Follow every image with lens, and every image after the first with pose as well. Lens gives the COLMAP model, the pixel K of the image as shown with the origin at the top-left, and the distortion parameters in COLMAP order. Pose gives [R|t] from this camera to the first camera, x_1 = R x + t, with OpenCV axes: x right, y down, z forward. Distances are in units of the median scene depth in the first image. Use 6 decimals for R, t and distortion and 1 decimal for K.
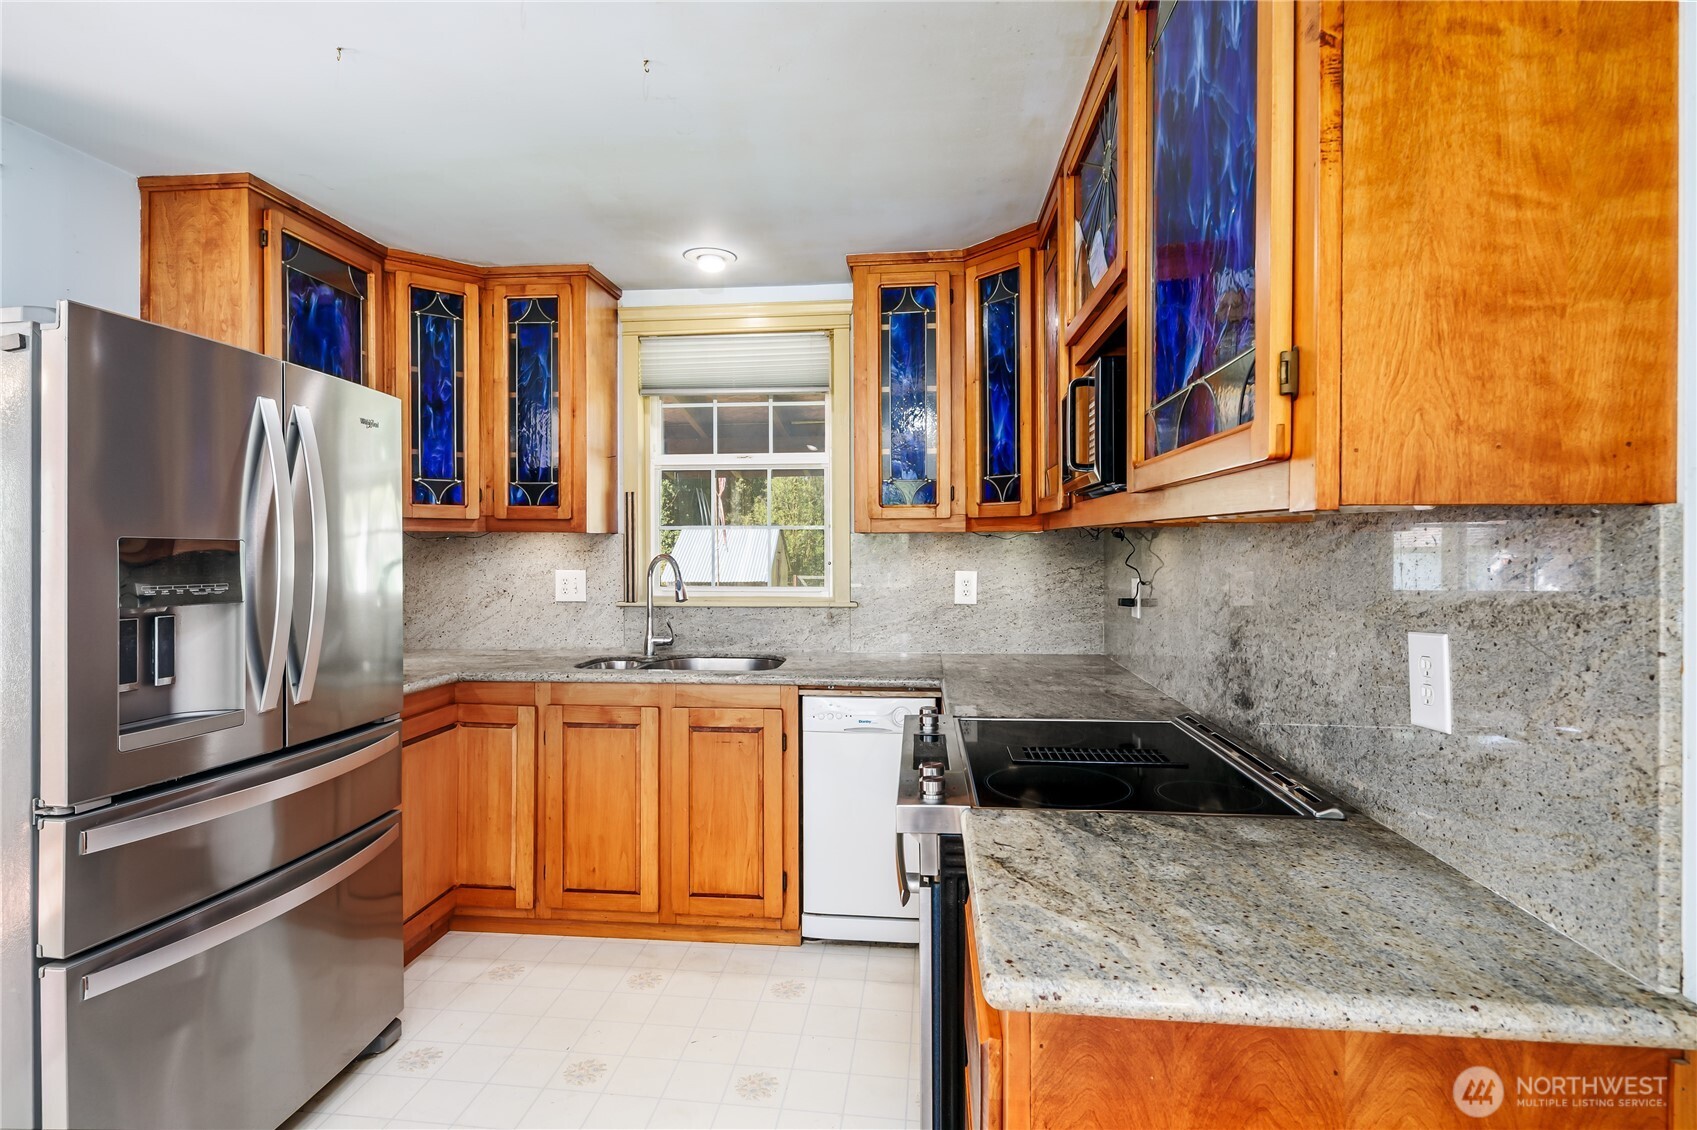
lens RADIAL K [[831.4, 0, 838.4], [0, 831.4, 550.8], [0, 0, 1]] dist [-0.001797, -0.001107]
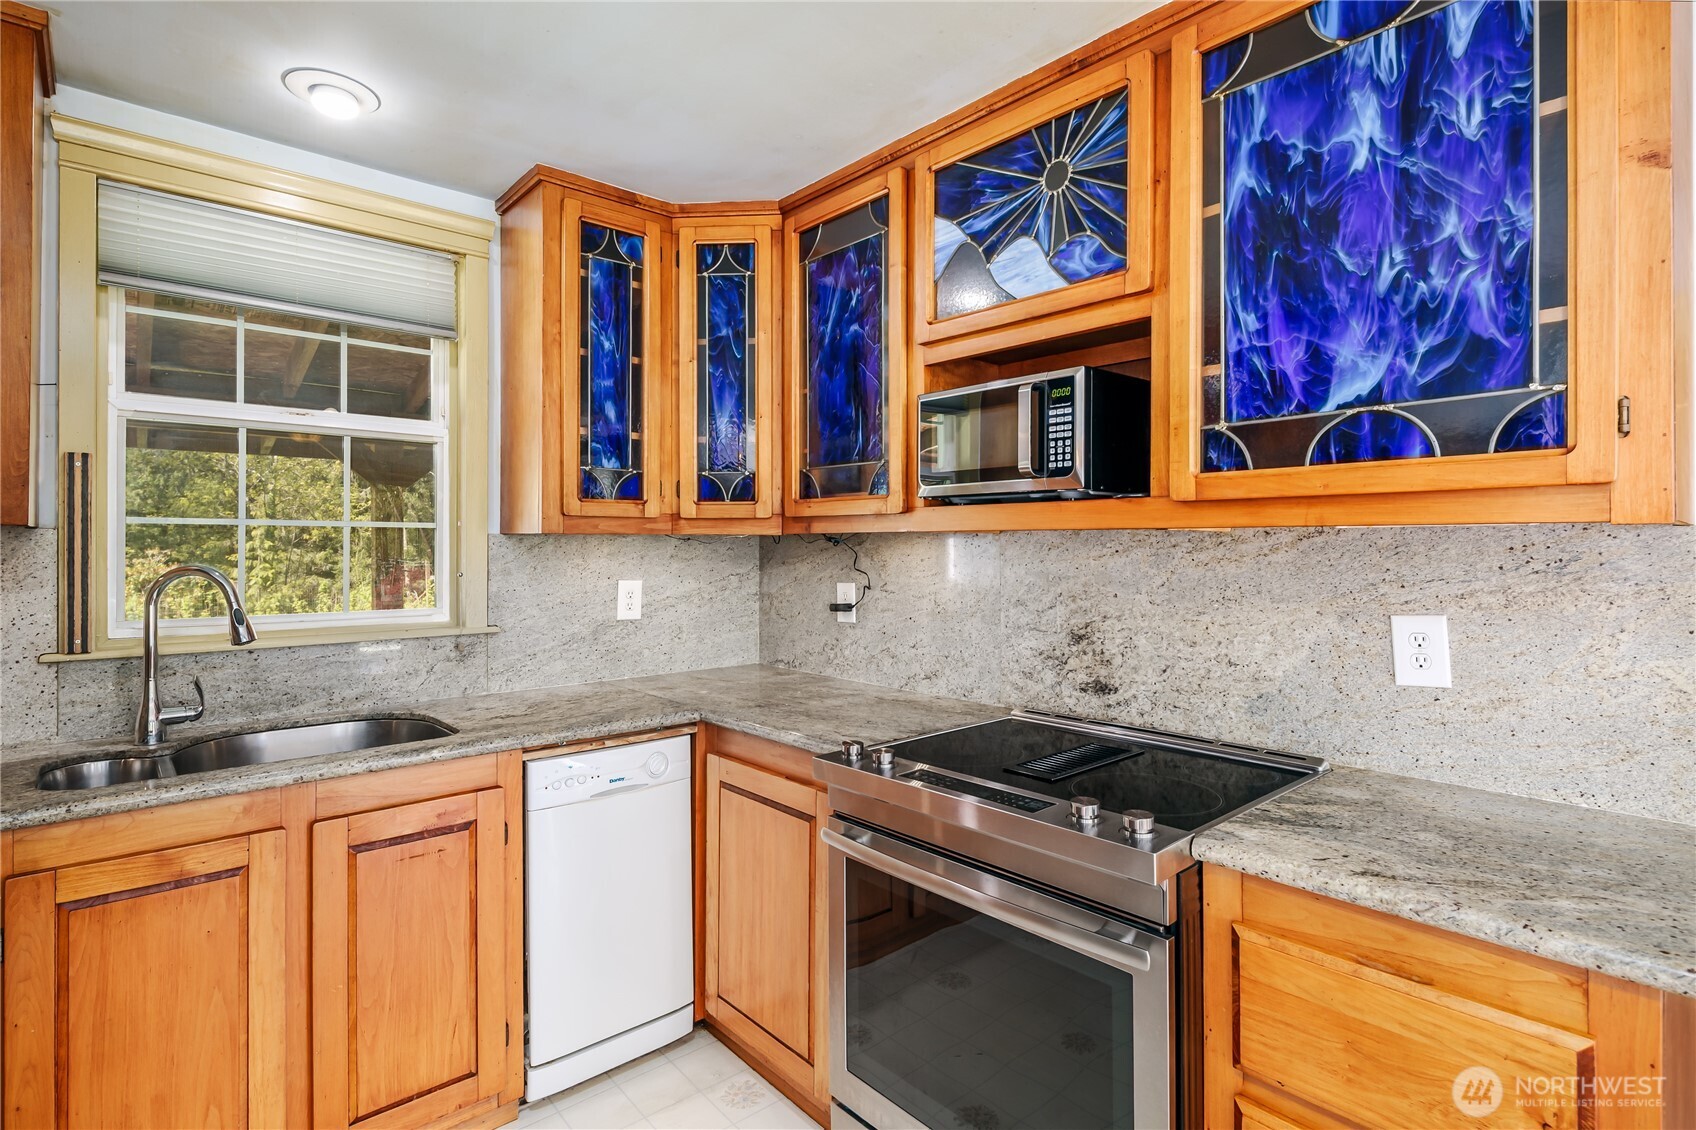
lens RADIAL K [[830.9, 0, 837.9], [0, 830.9, 550.8], [0, 0, 1]] dist [-0.001797, -0.001107]
pose [[0.679468, 0.000382, 0.733705, -0.382203], [0.004019, 0.999983, -0.004242, -0.001777], [-0.733694, 0.005831, 0.679455, 0.322012]]
